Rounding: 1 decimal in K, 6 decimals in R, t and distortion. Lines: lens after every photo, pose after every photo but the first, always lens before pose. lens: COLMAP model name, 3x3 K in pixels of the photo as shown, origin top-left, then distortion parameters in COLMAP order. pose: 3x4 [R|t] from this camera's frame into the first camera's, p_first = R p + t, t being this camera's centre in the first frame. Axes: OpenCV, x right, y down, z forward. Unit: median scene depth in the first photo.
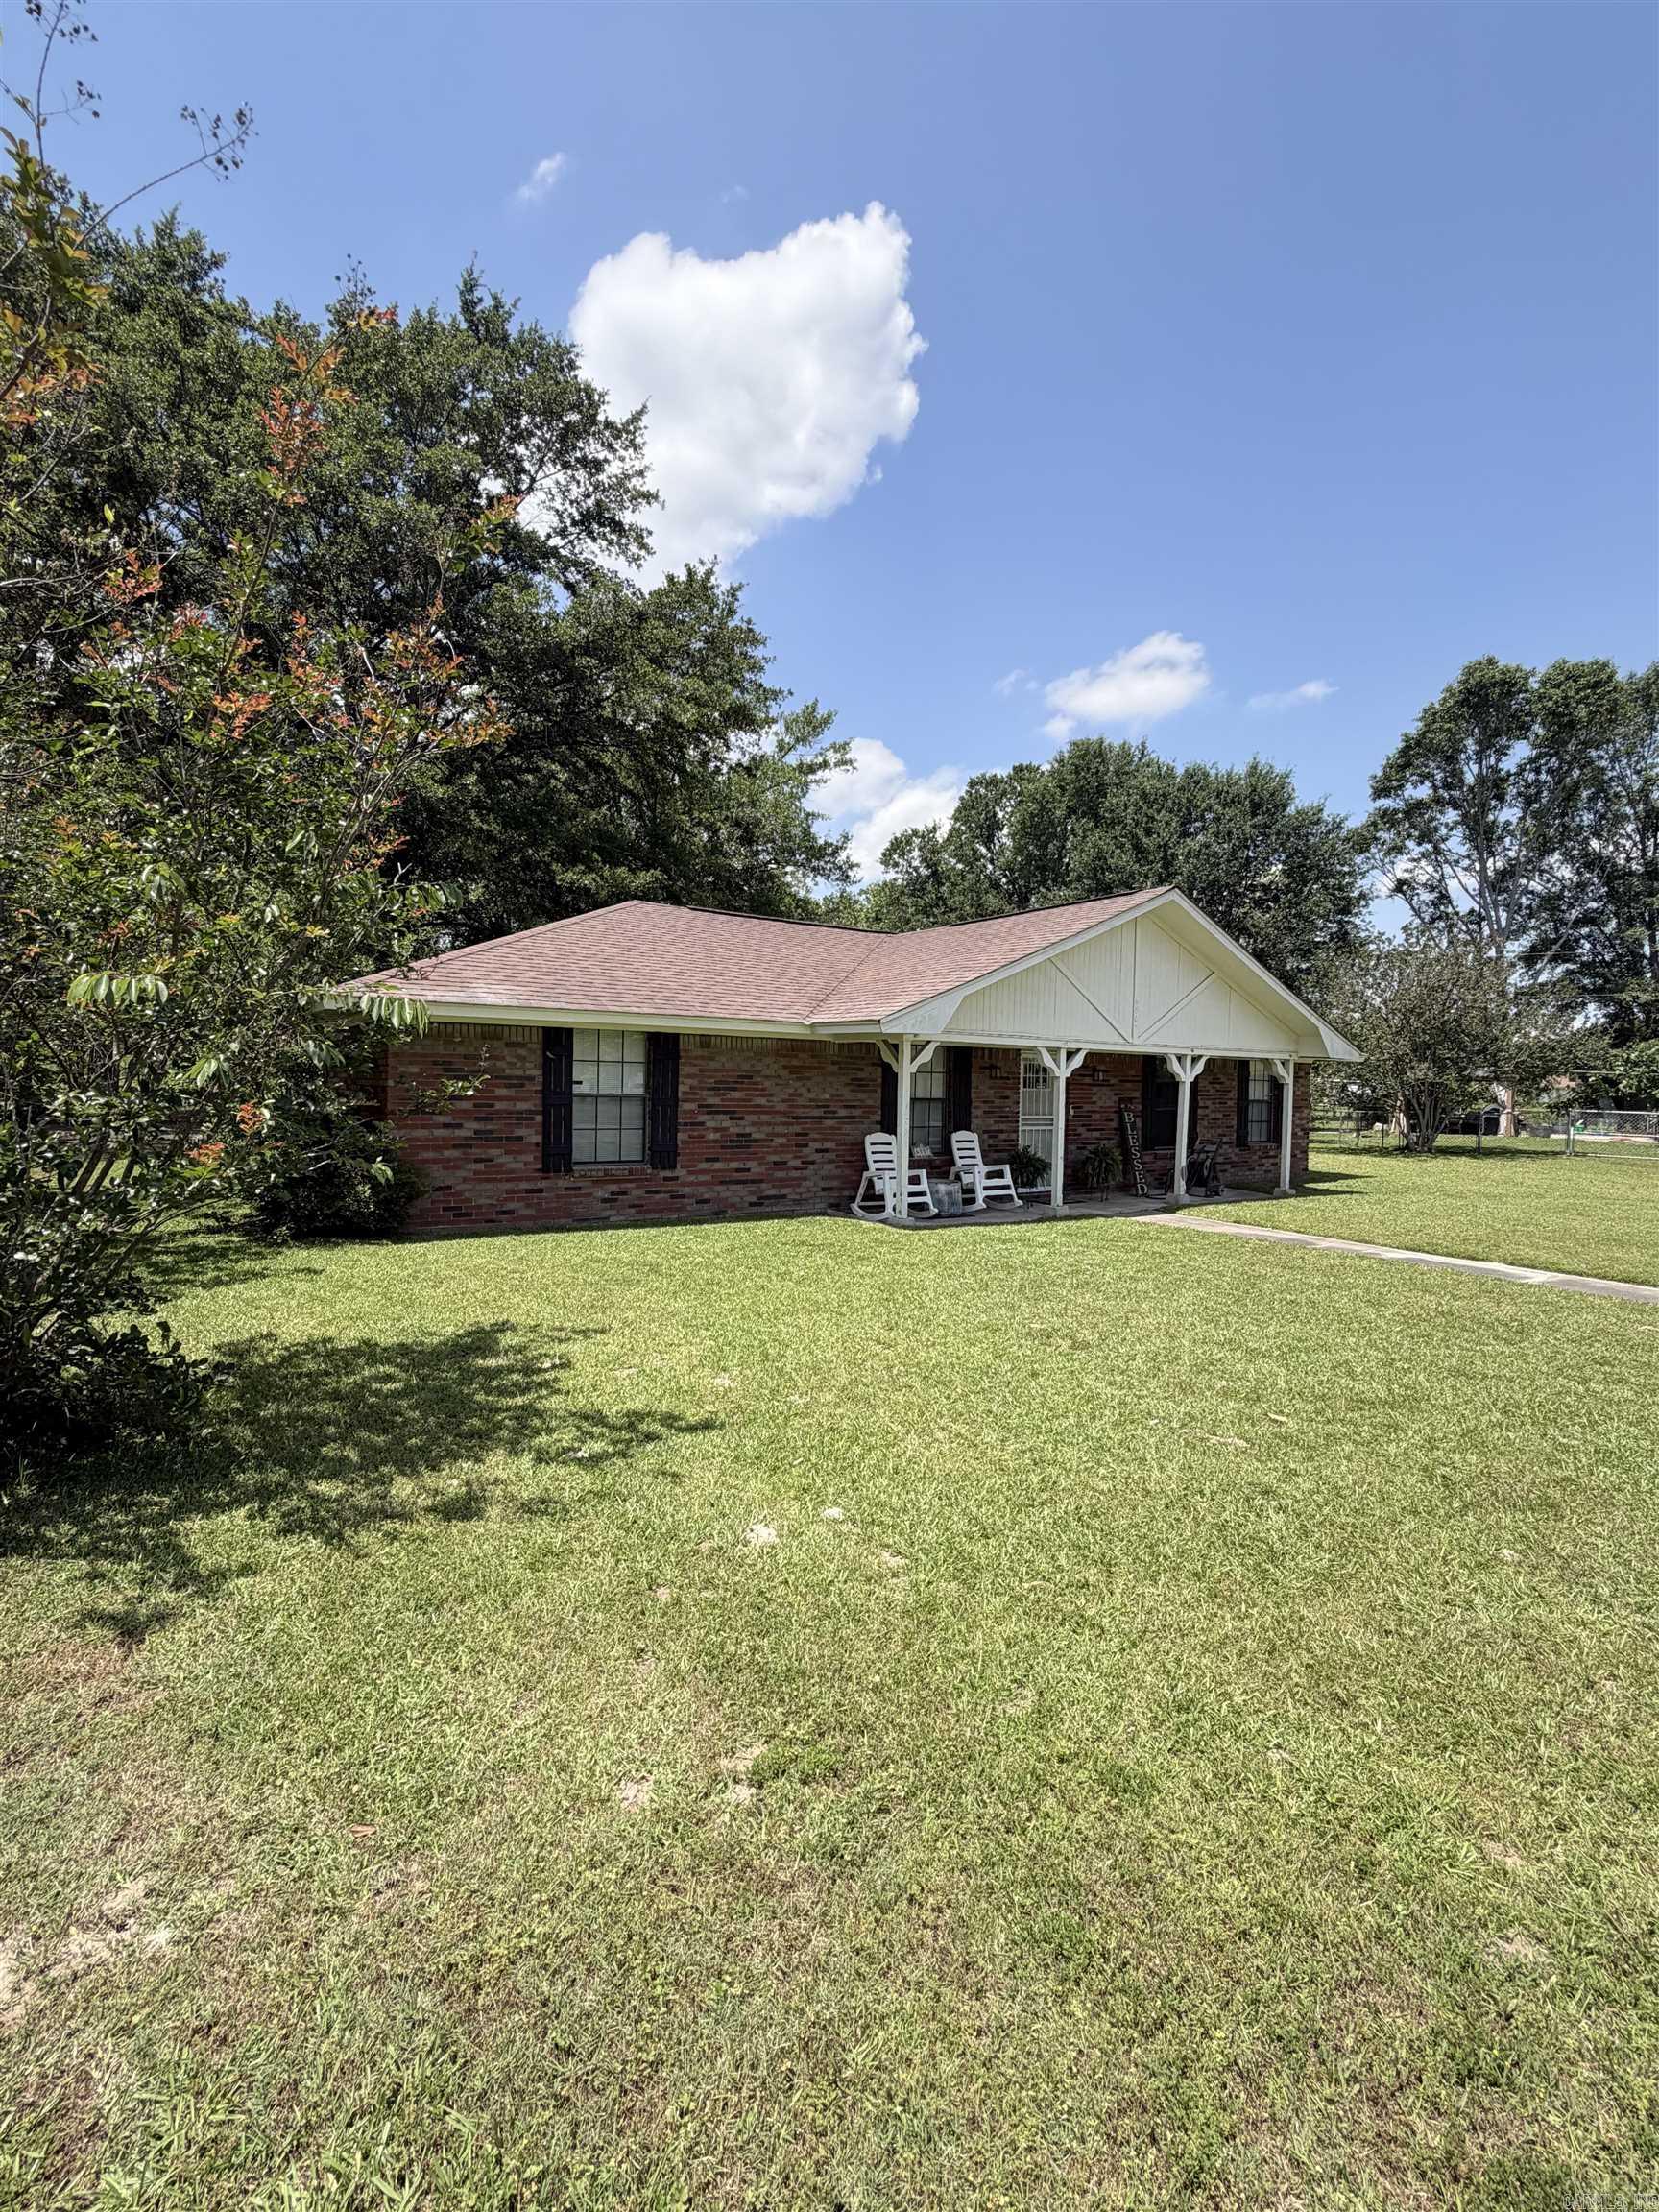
lens RADIAL K [[964.3, 0, 801.6], [0, 964.3, 1111.9], [0, 0, 1]] dist [0.011410, -0.000072]
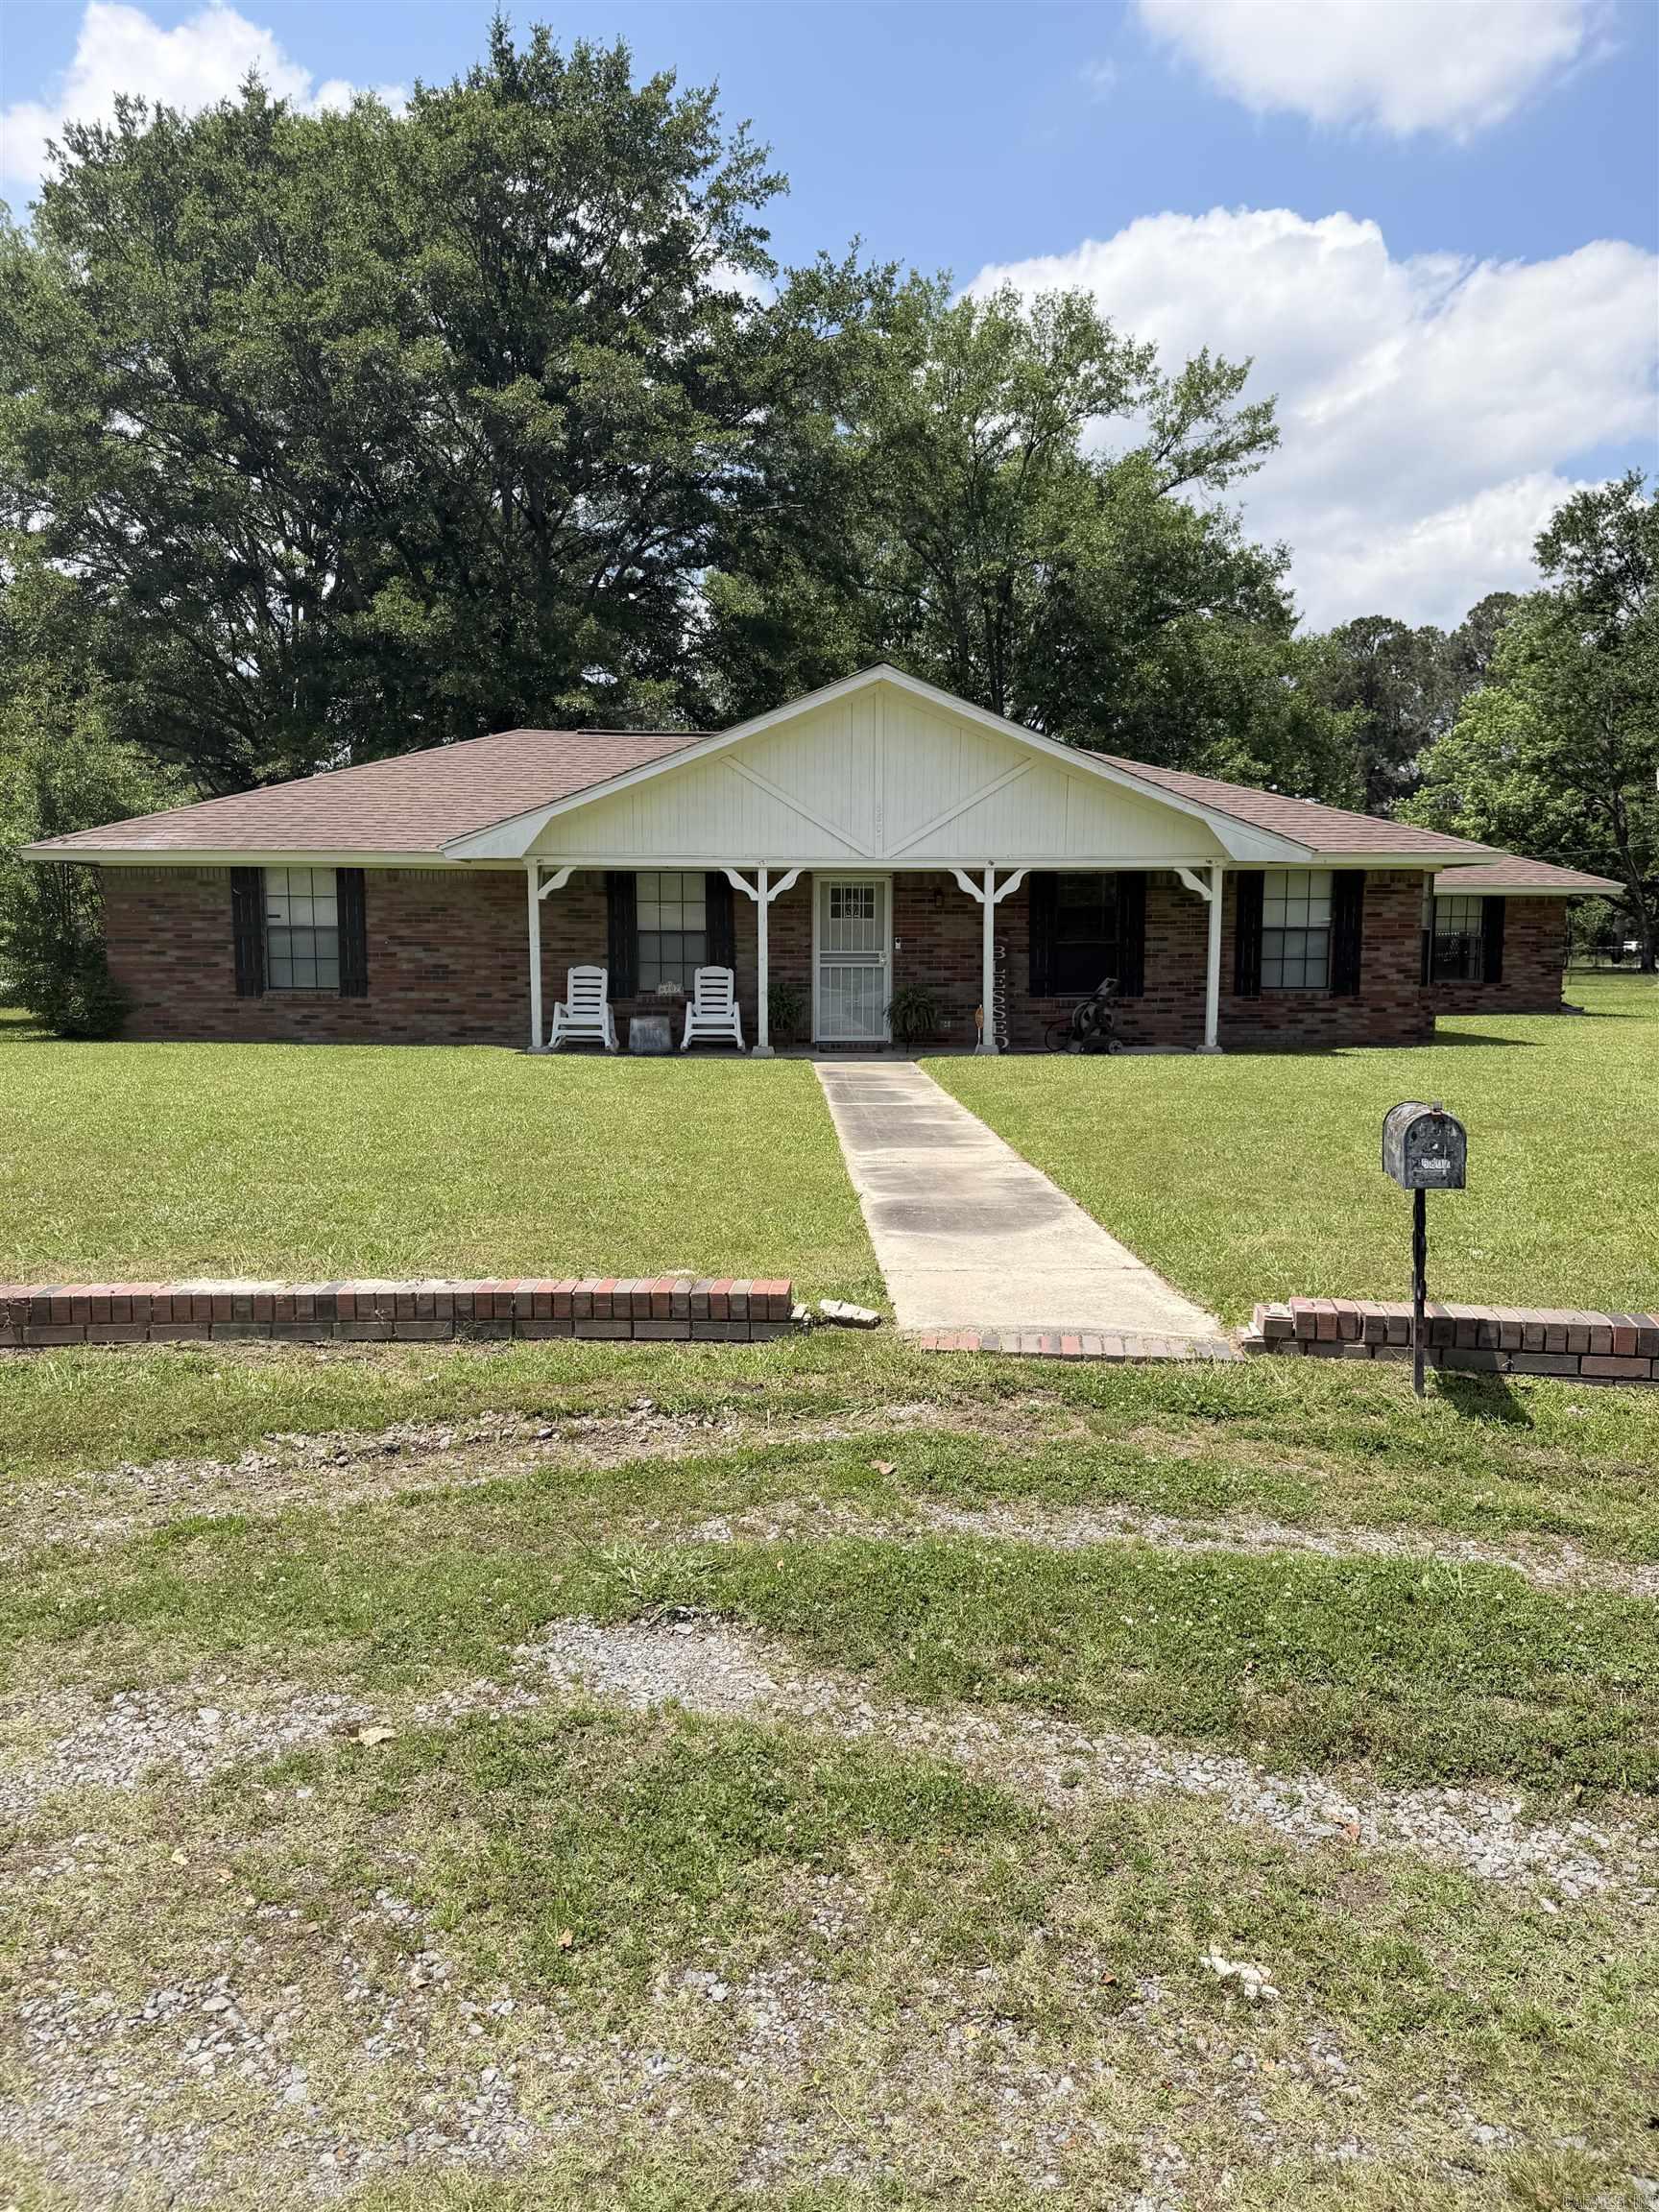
lens RADIAL K [[1494.6, 0, 829.5], [0, 1494.6, 1106.0], [0, 0, 1]] dist [0.073907, -0.072359]
pose [[0.857328, 0.037491, -0.513404, 1.142462], [-0.002911, 0.997681, 0.067994, 0.063843], [0.514763, -0.056799, 0.855449, -0.163816]]
